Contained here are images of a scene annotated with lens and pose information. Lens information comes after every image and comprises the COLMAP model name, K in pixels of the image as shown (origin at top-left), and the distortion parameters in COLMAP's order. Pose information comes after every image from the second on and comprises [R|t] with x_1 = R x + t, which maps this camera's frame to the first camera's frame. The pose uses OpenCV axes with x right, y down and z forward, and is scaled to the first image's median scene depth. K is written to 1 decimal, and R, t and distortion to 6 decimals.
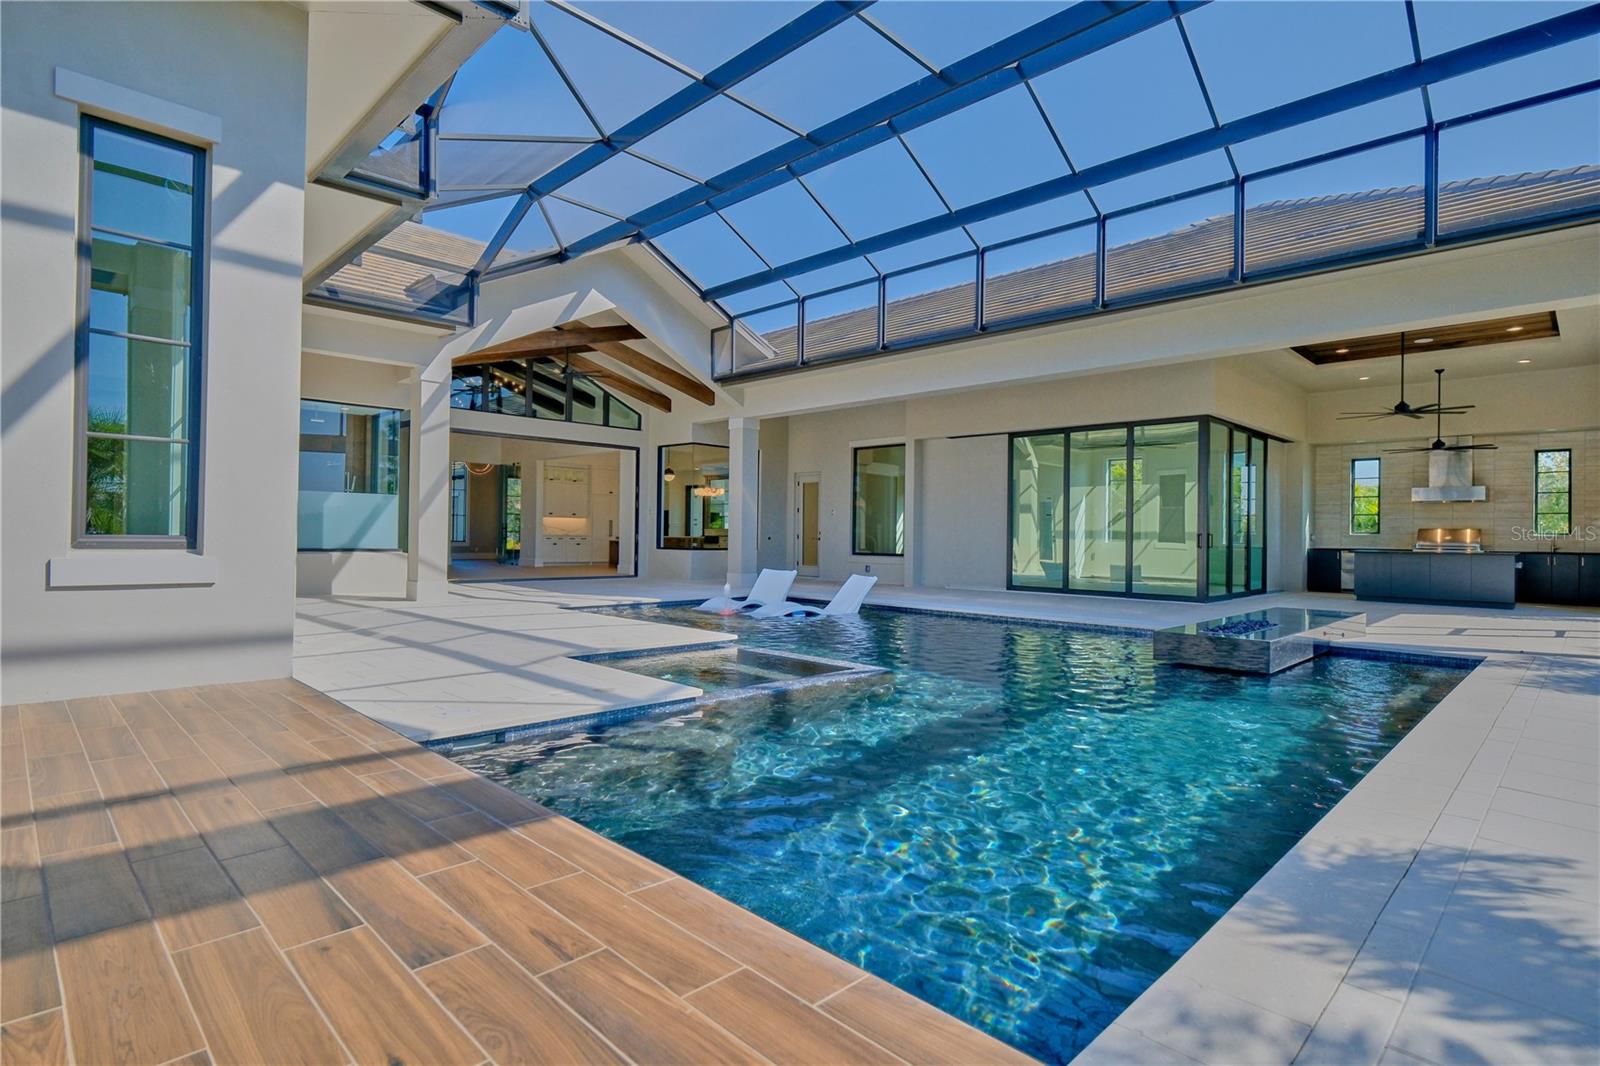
lens RADIAL K [[803.6, 0, 806.3], [0, 803.6, 527.4], [0, 0, 1]] dist [-0.017452, 0.000407]
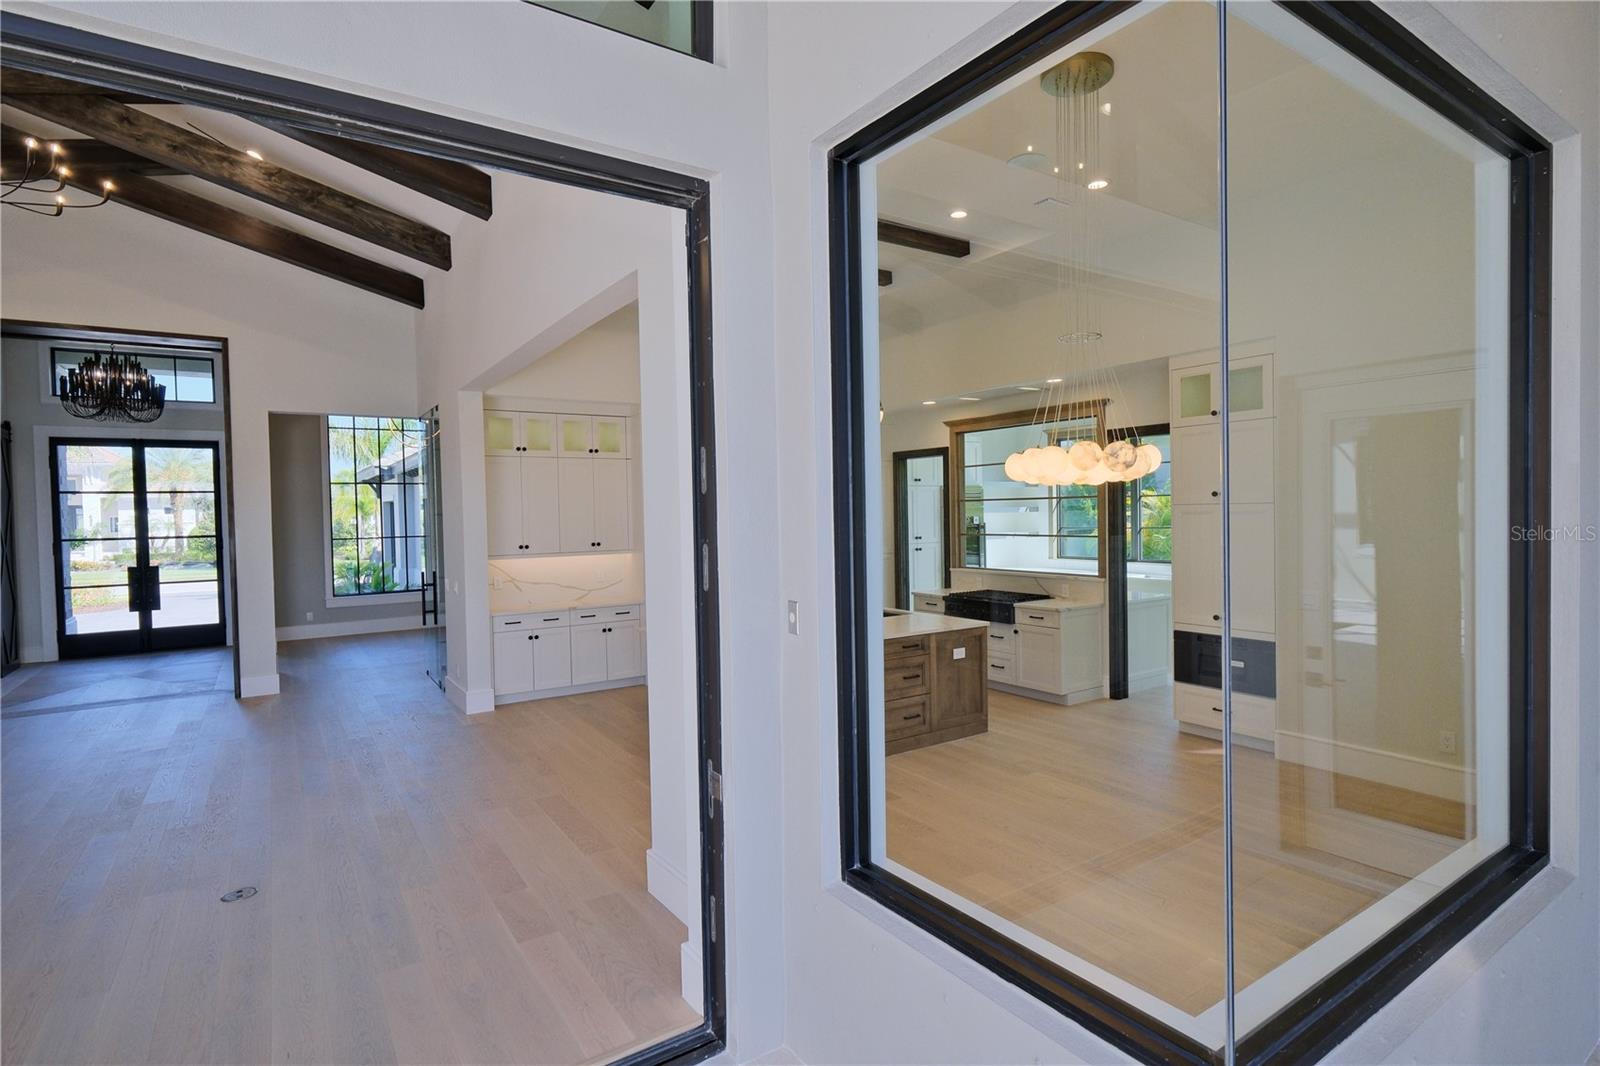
lens RADIAL K [[803.6, 0, 802.1], [0, 803.6, 529.1], [0, 0, 1]] dist [-0.017452, 0.000407]
pose [[0.980959, -0.012095, -0.193836, -0.128291], [0.017446, 0.999512, 0.025921, -0.032325], [0.193428, -0.028809, 0.980691, 0.671938]]
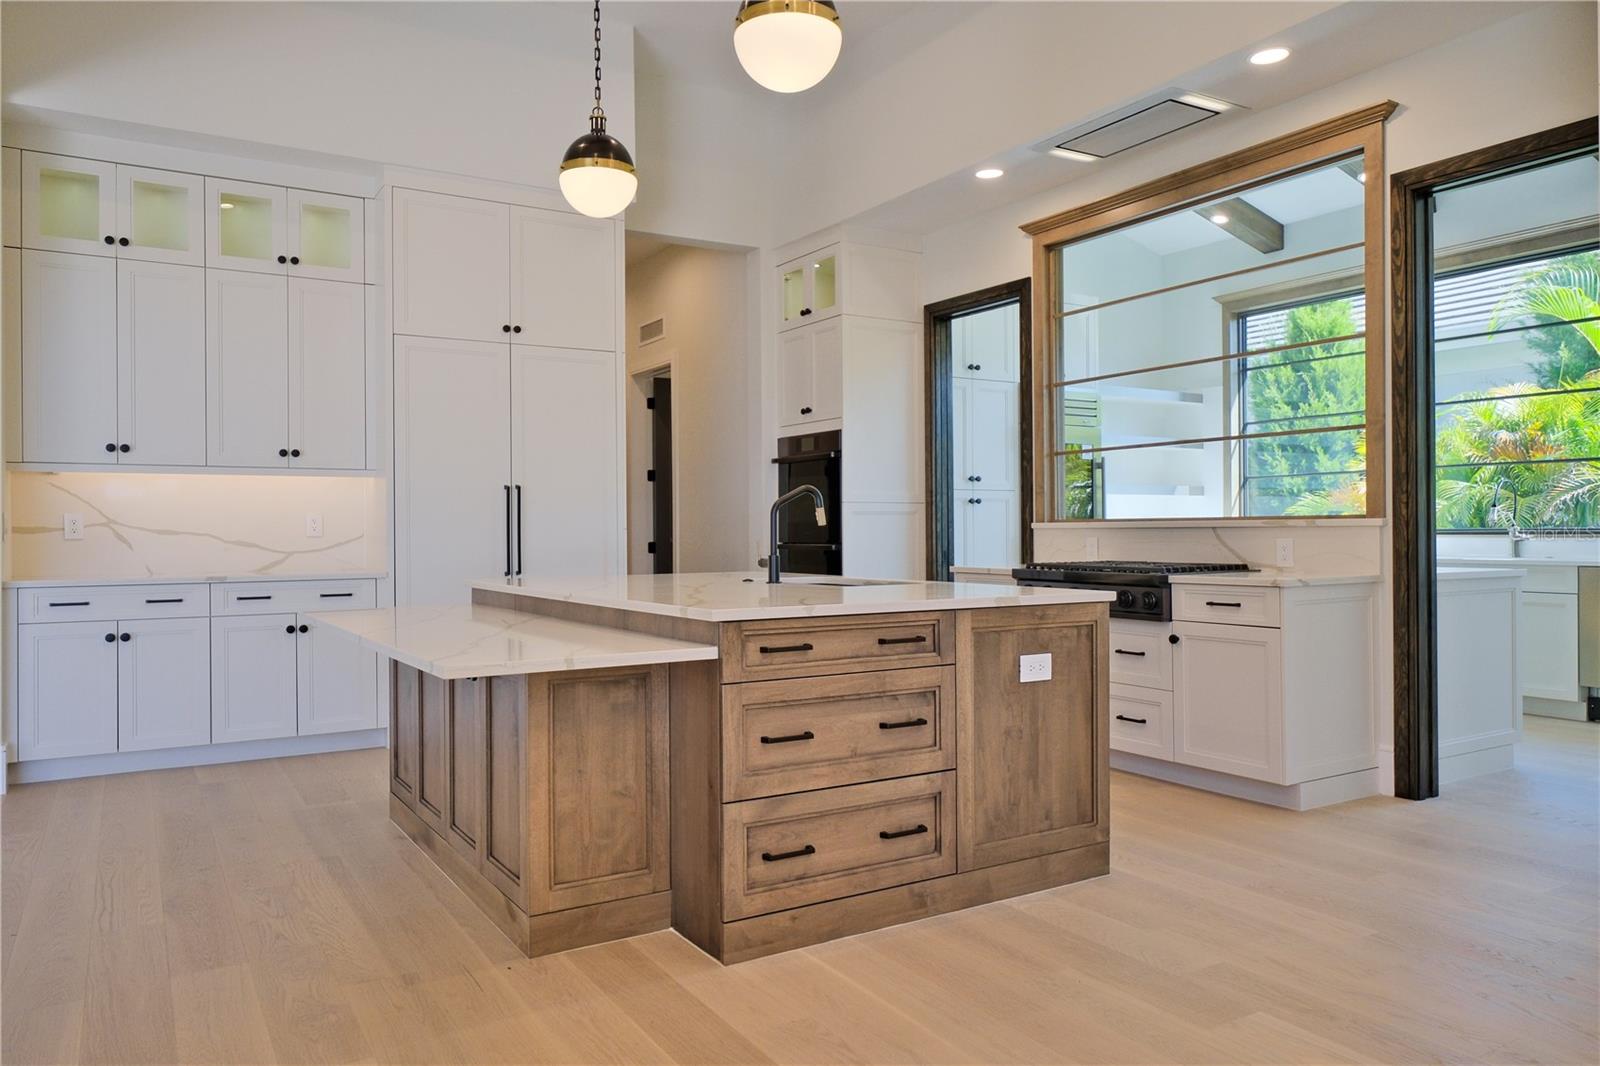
lens RADIAL K [[1113.1, 0, 801.6], [0, 1113.1, 528.9], [0, 0, 1]] dist [-0.006969, -0.001243]
pose [[0.972309, -0.005902, -0.233625, -0.124927], [0.006168, 0.999981, 0.000409, 0.000297], [0.233618, -0.001839, 0.972327, 0.803290]]
